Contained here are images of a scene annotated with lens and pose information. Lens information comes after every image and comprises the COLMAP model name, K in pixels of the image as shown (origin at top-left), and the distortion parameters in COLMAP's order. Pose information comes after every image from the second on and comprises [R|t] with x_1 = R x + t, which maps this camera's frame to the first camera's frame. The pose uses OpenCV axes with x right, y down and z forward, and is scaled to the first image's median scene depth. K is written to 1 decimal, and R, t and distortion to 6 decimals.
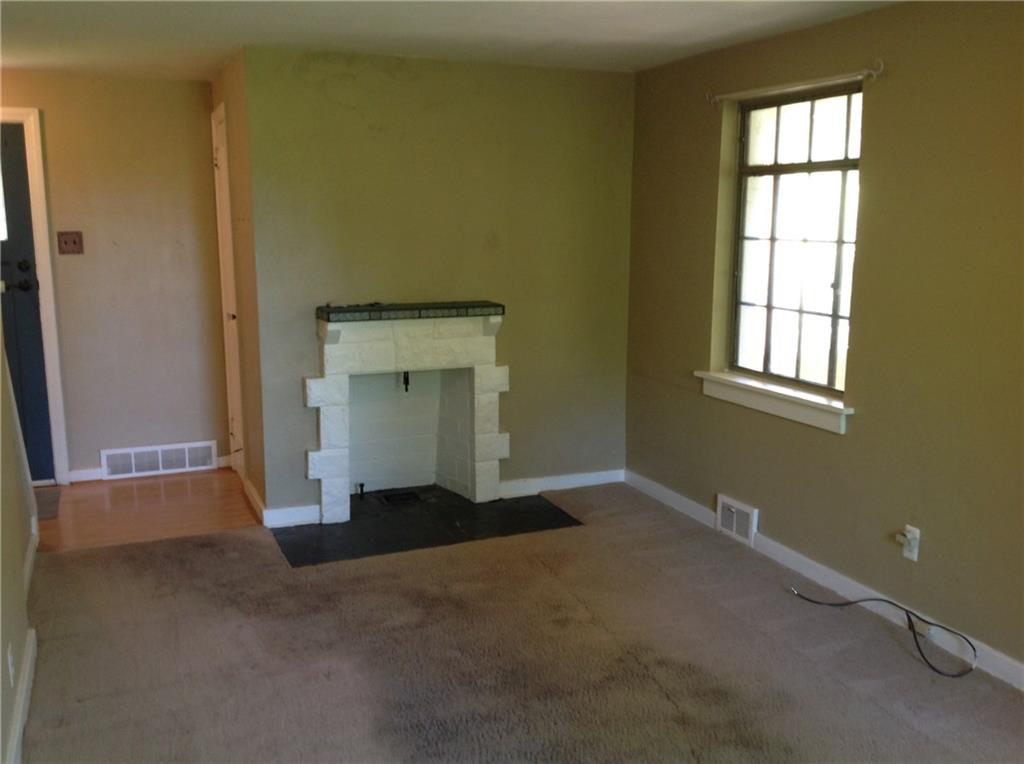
lens RADIAL K [[985.5, 0, 512.0], [0, 985.5, 382.0], [0, 0, 1]] dist [0.178834, -0.418988]
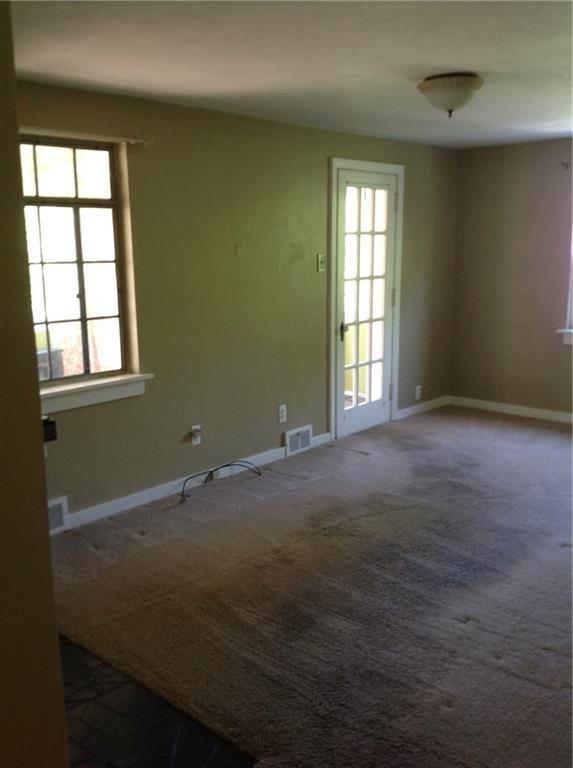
lens RADIAL K [[739.1, 0, 272.2], [0, 739.1, 385.2], [0, 0, 1]] dist [0.178834, -0.418988]
pose [[-0.427162, -0.166032, 0.888800, -0.707422], [0.167055, 0.951580, 0.258047, -0.207026], [-0.888609, 0.258706, -0.378742, 1.249900]]
